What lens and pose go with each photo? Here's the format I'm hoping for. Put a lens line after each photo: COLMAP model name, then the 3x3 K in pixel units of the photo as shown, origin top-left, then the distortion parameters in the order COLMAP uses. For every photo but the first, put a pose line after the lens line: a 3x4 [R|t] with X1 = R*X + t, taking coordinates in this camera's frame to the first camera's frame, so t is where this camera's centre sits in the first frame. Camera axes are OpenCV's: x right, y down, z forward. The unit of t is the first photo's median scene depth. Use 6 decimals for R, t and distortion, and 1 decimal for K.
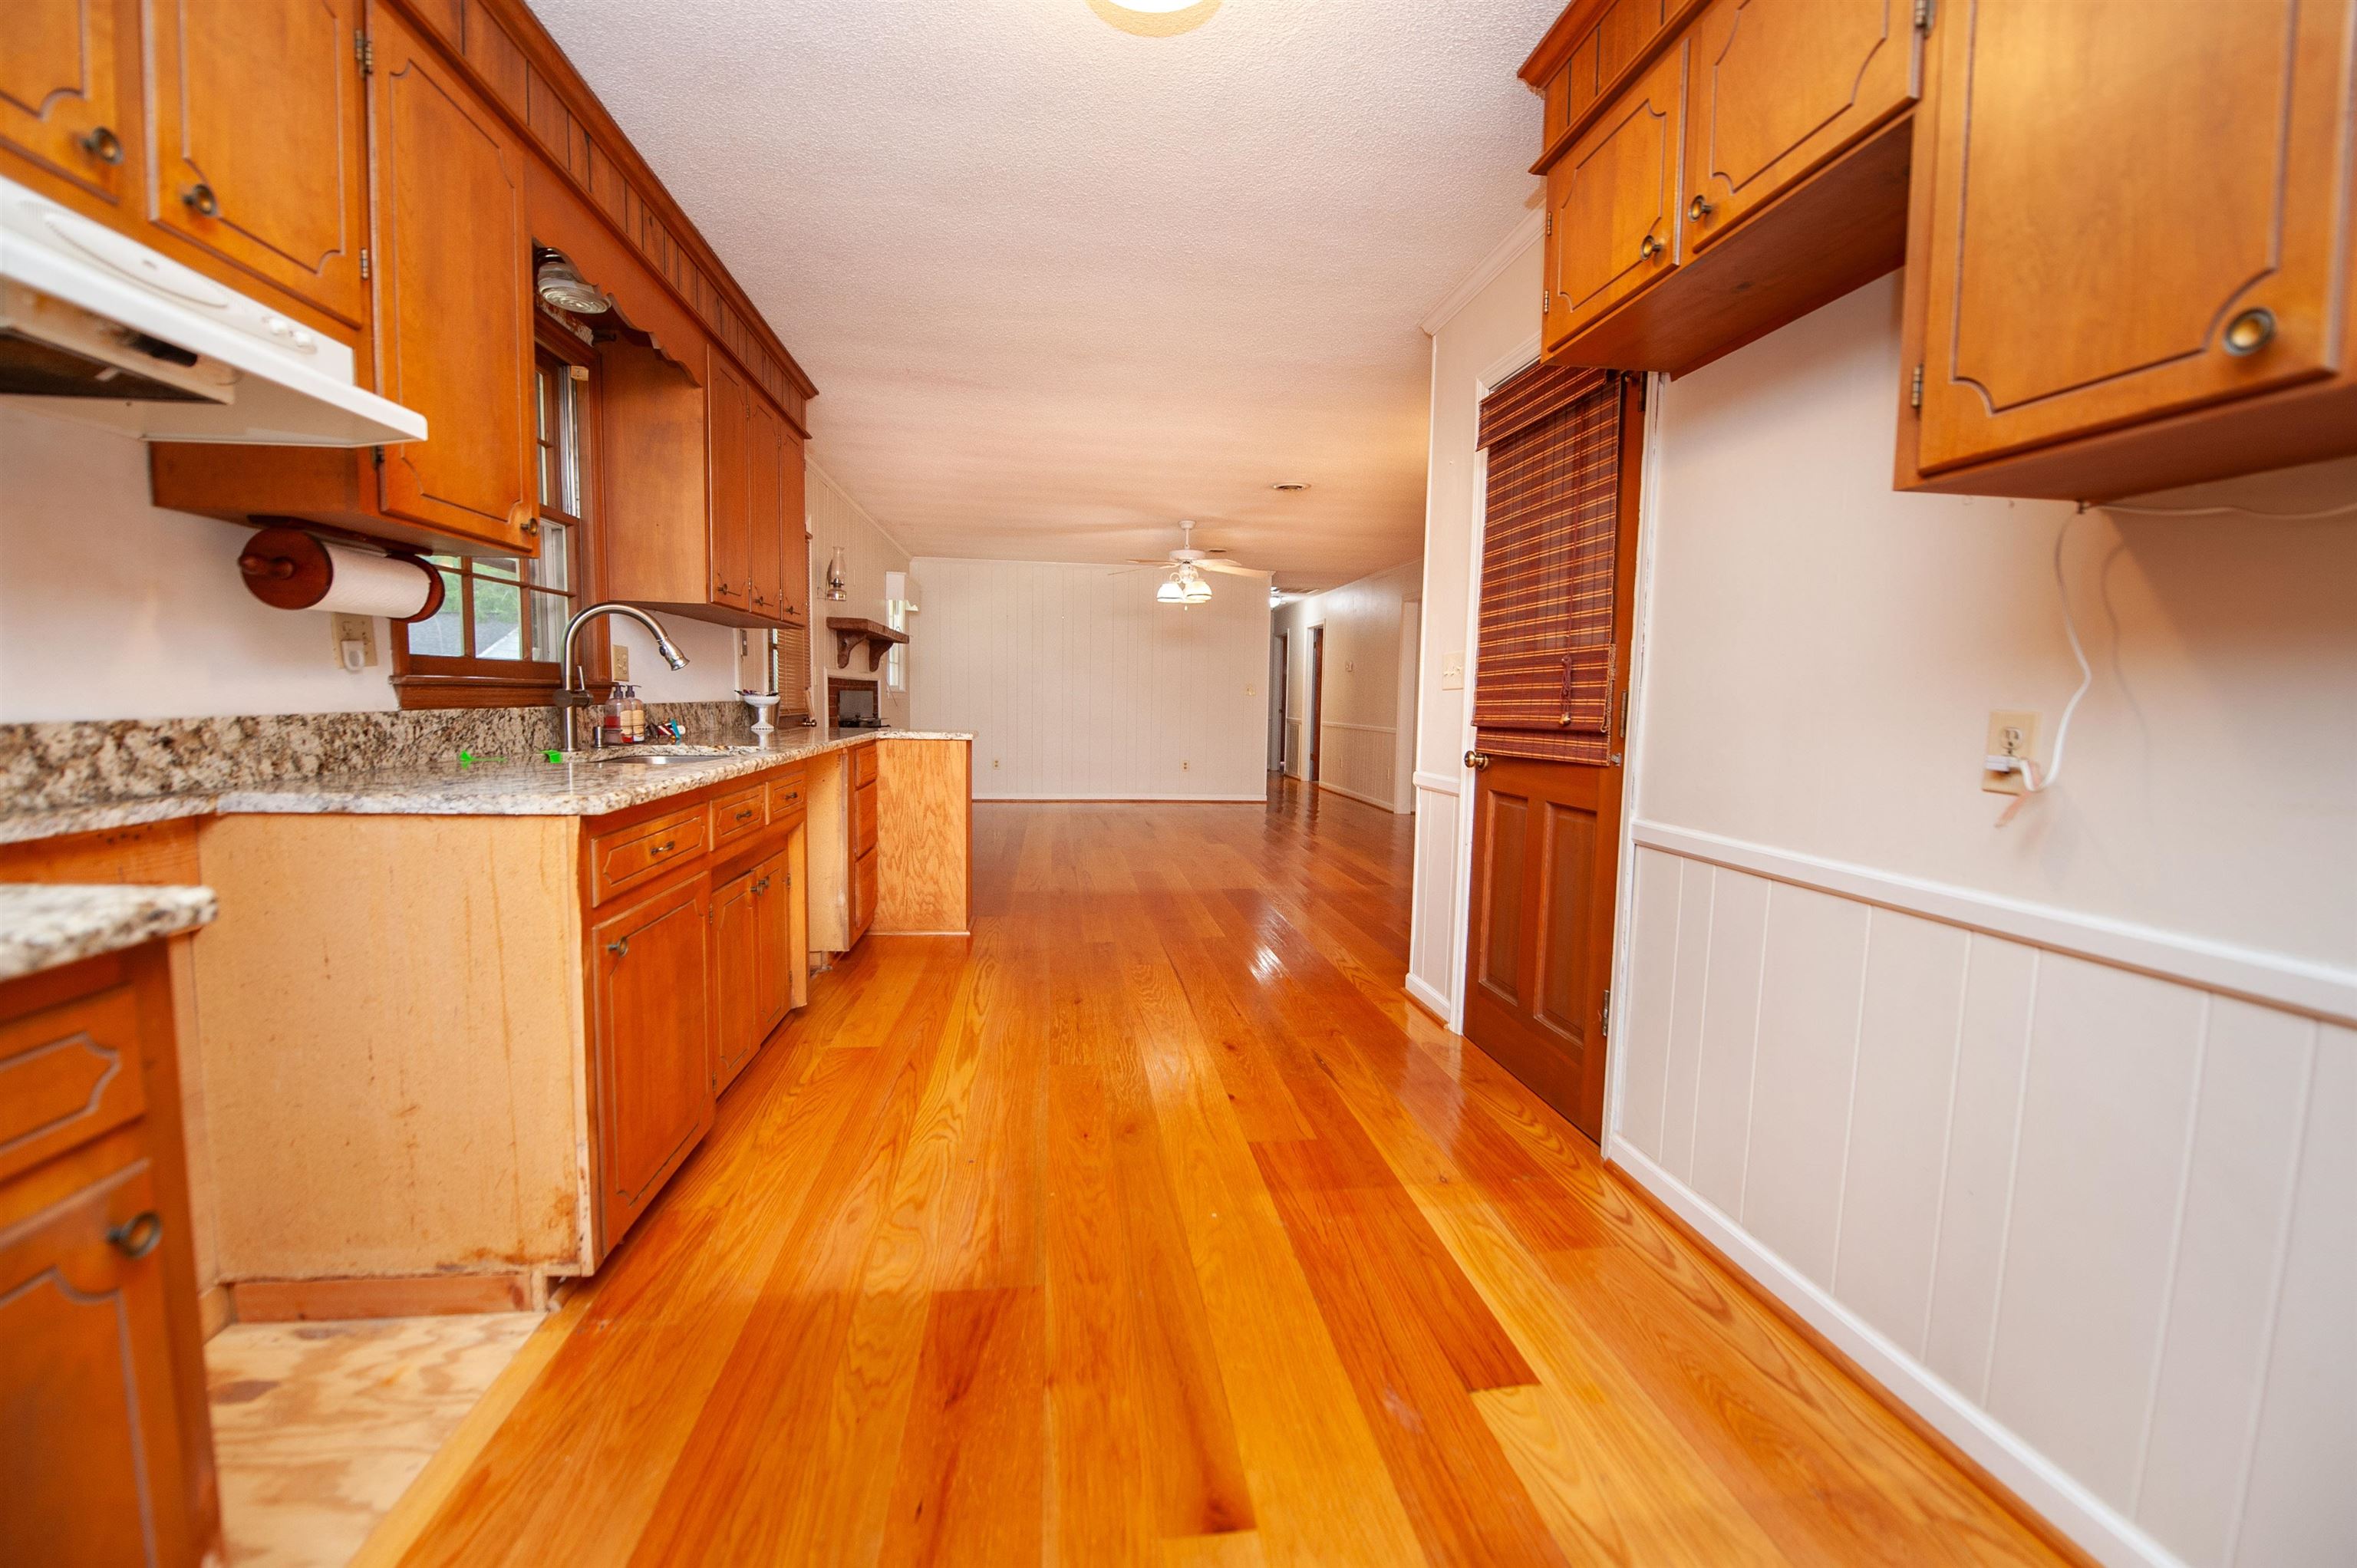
lens RADIAL K [[978.3, 0, 1178.5], [0, 978.3, 784.0], [0, 0, 1]] dist [-0.019113, -0.000792]
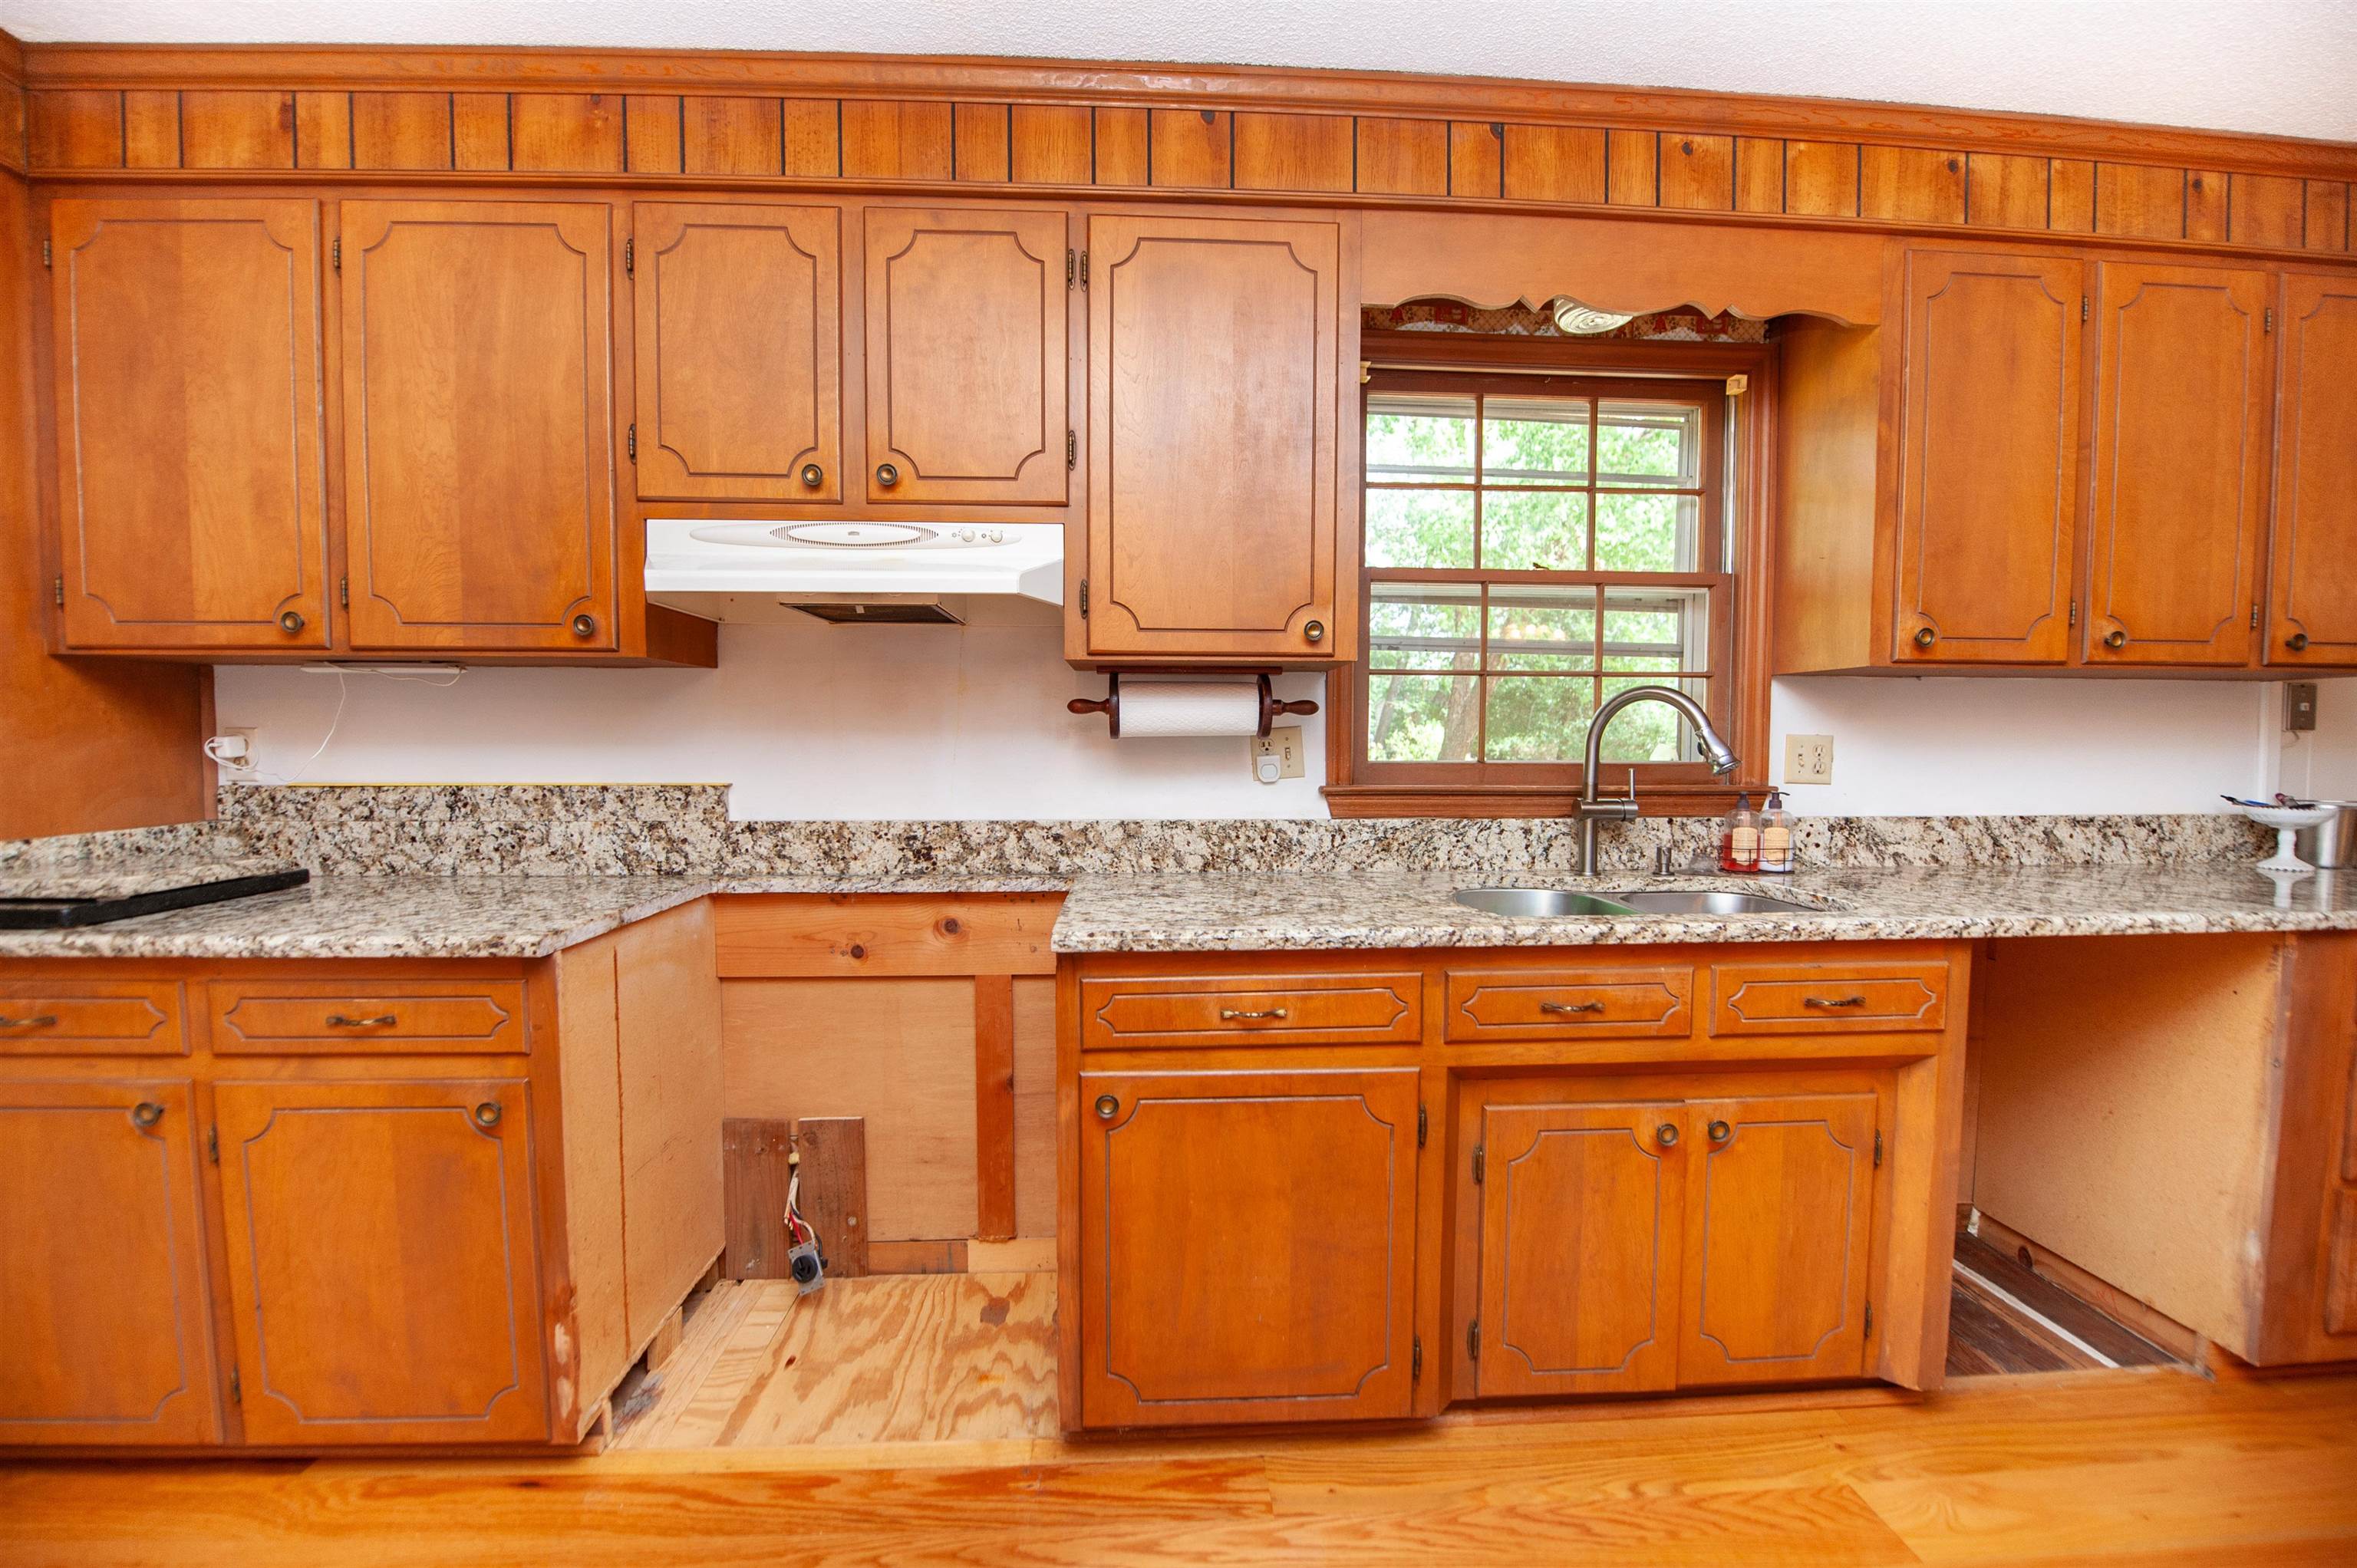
lens RADIAL K [[945.7, 0, 1187.4], [0, 945.7, 790.4], [0, 0, 1]] dist [-0.016360, -0.004522]
pose [[-0.072295, 0.030109, -0.996929, 0.238322], [-0.093472, 0.994941, 0.036828, -0.137330], [0.992994, 0.095847, -0.069114, 0.965964]]
